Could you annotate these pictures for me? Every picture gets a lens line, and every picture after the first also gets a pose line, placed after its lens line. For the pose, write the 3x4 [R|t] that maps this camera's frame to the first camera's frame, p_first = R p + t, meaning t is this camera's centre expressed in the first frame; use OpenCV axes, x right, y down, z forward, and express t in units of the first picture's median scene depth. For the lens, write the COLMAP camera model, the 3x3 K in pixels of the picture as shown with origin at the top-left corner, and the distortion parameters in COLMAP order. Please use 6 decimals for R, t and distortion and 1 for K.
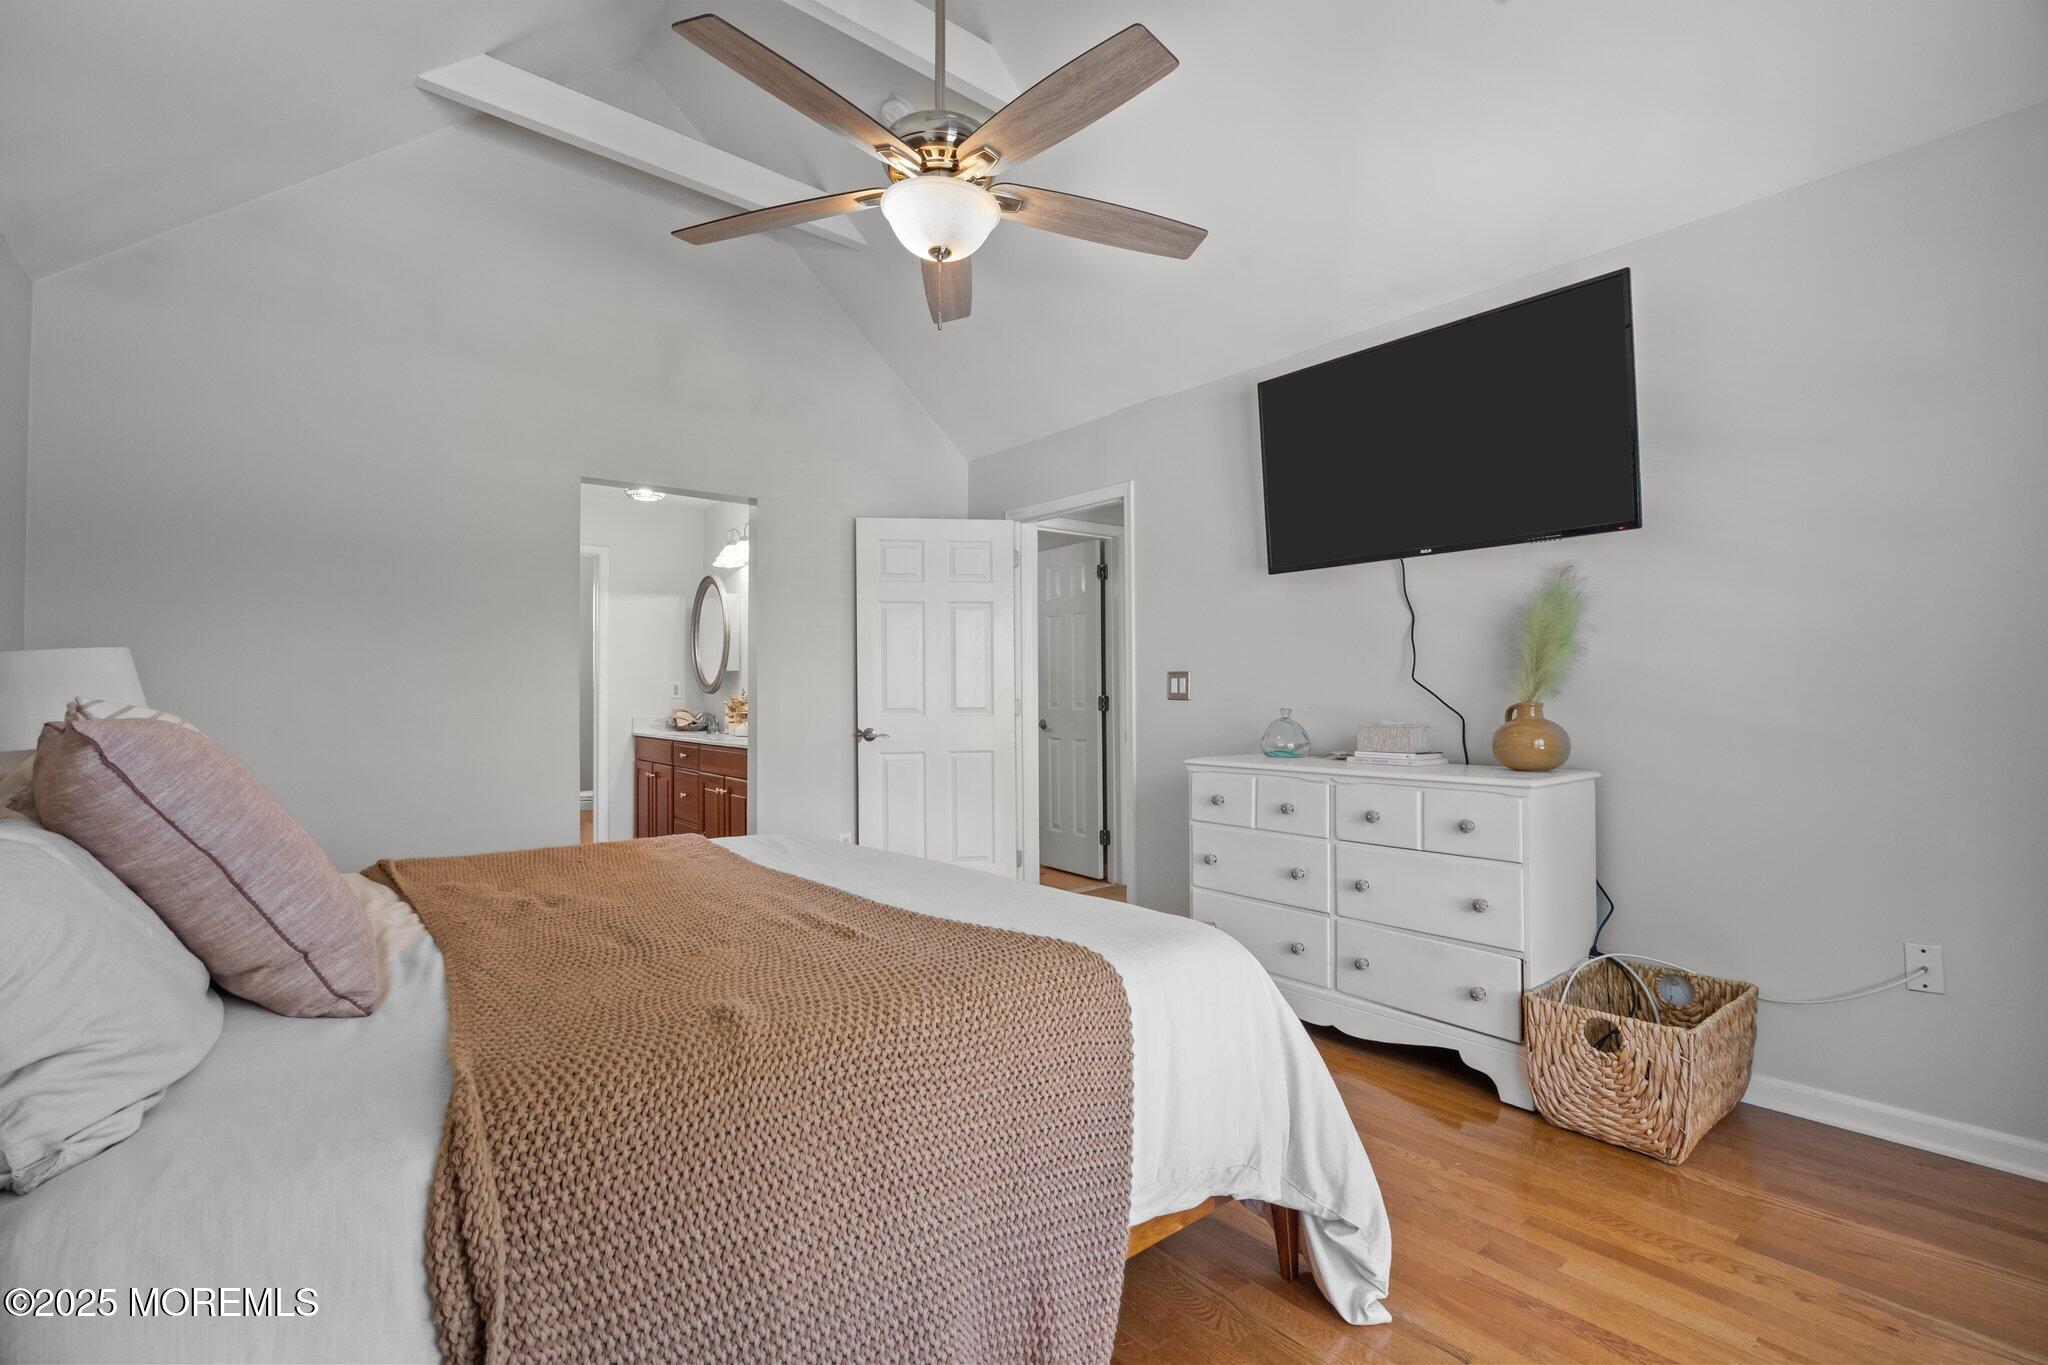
lens RADIAL K [[951.7, 0, 1022.7], [0, 951.7, 680.0], [0, 0, 1]] dist [-0.011232, -0.001071]
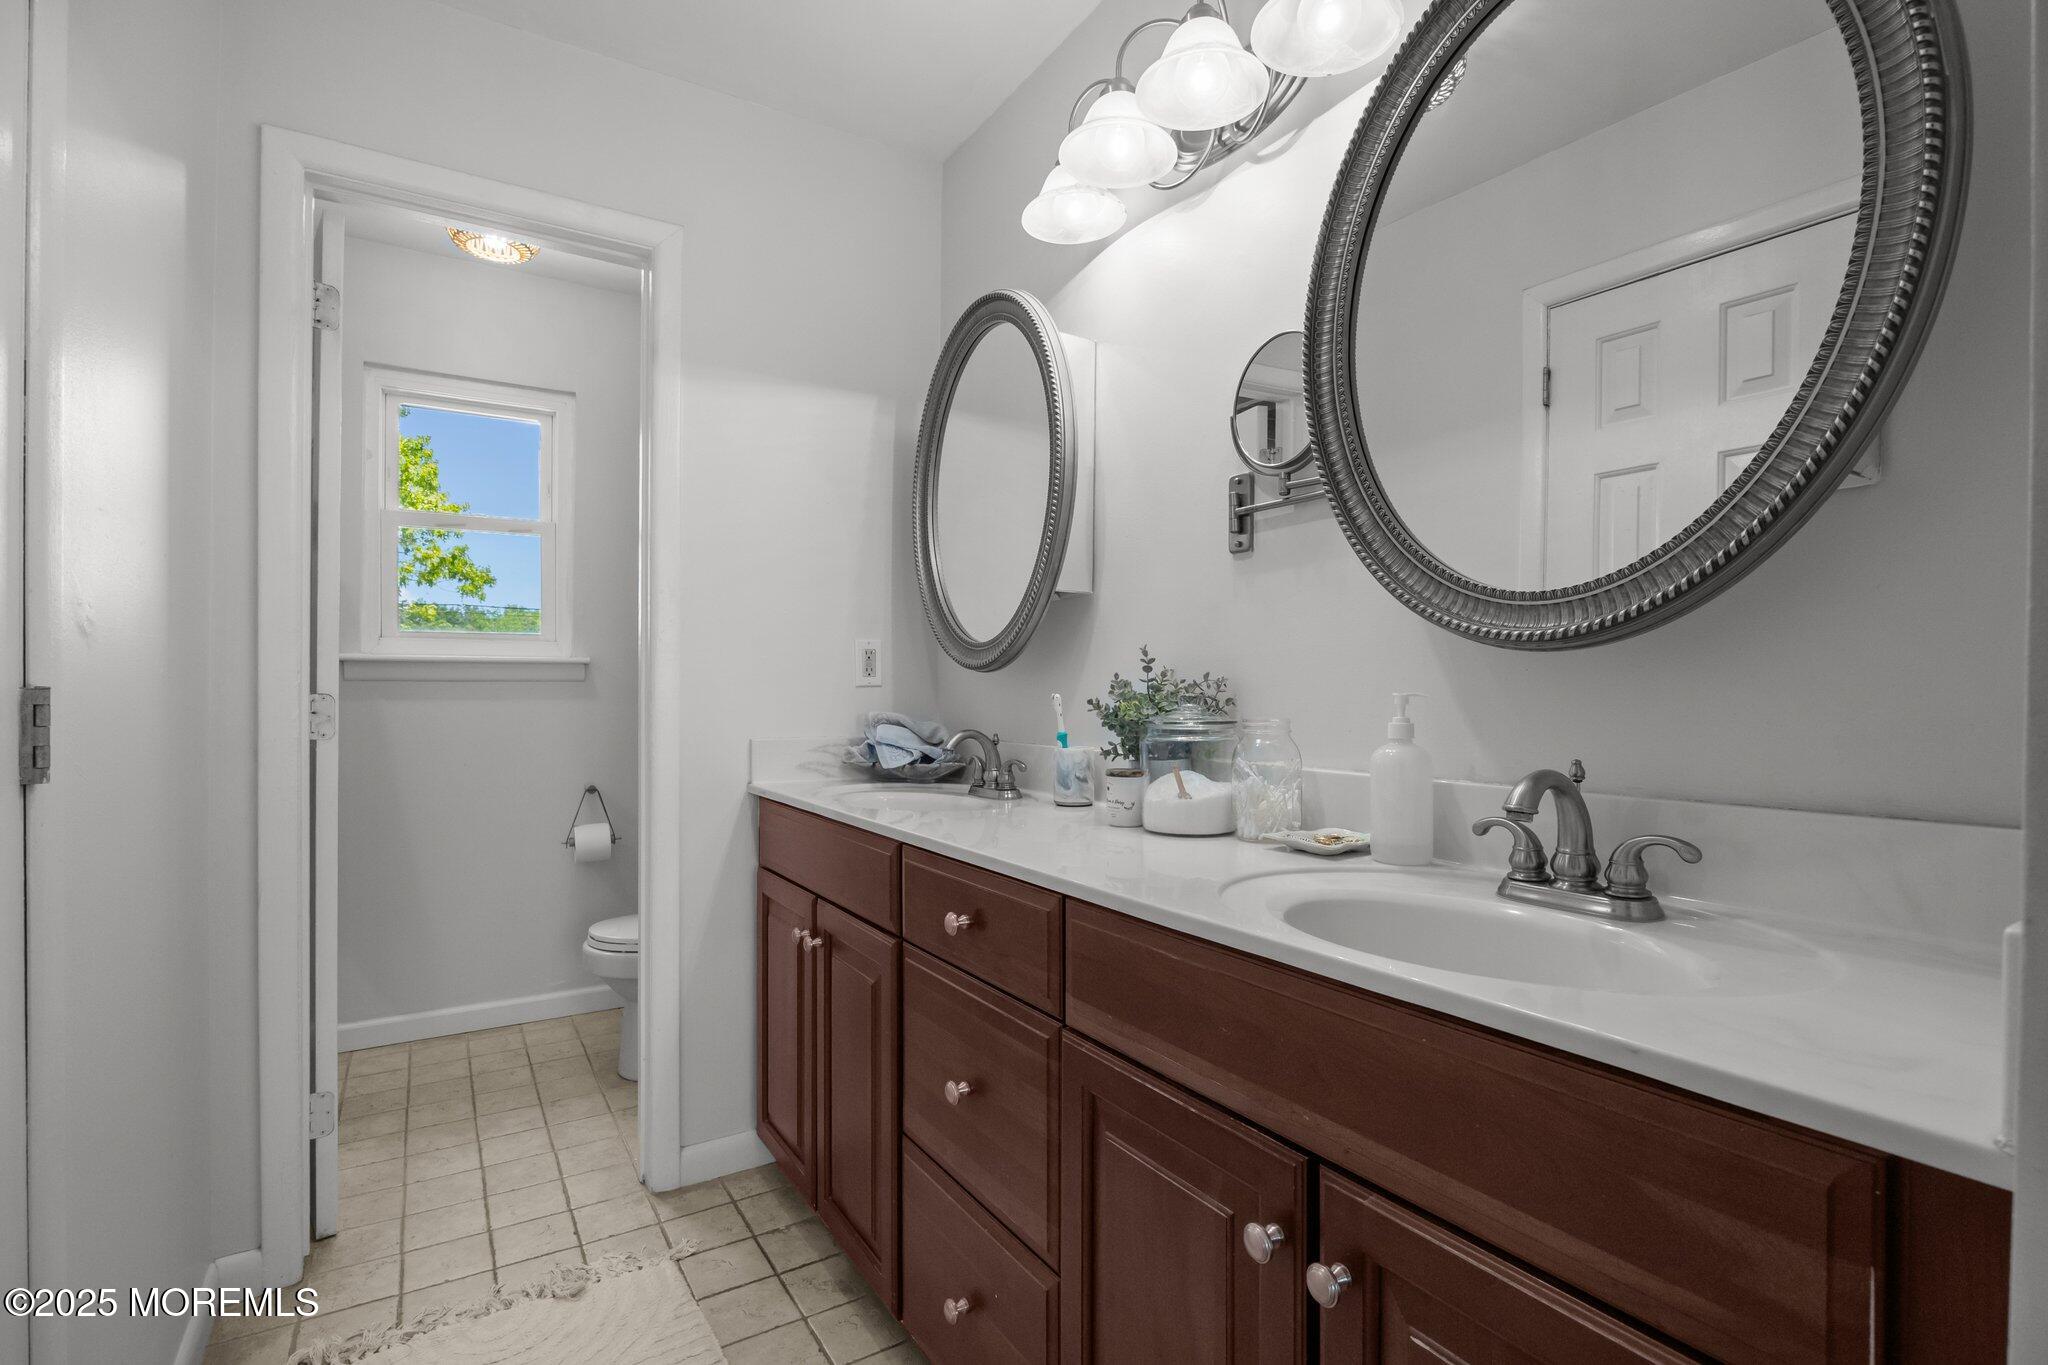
lens RADIAL K [[951.7, 0, 1022.7], [0, 951.7, 680.0], [0, 0, 1]] dist [-0.011232, -0.001071]
pose [[0.993811, 0.004194, -0.111009, -0.280440], [-0.003433, 0.999969, 0.007041, 0.015033], [0.111035, -0.006616, 0.993794, 0.682482]]
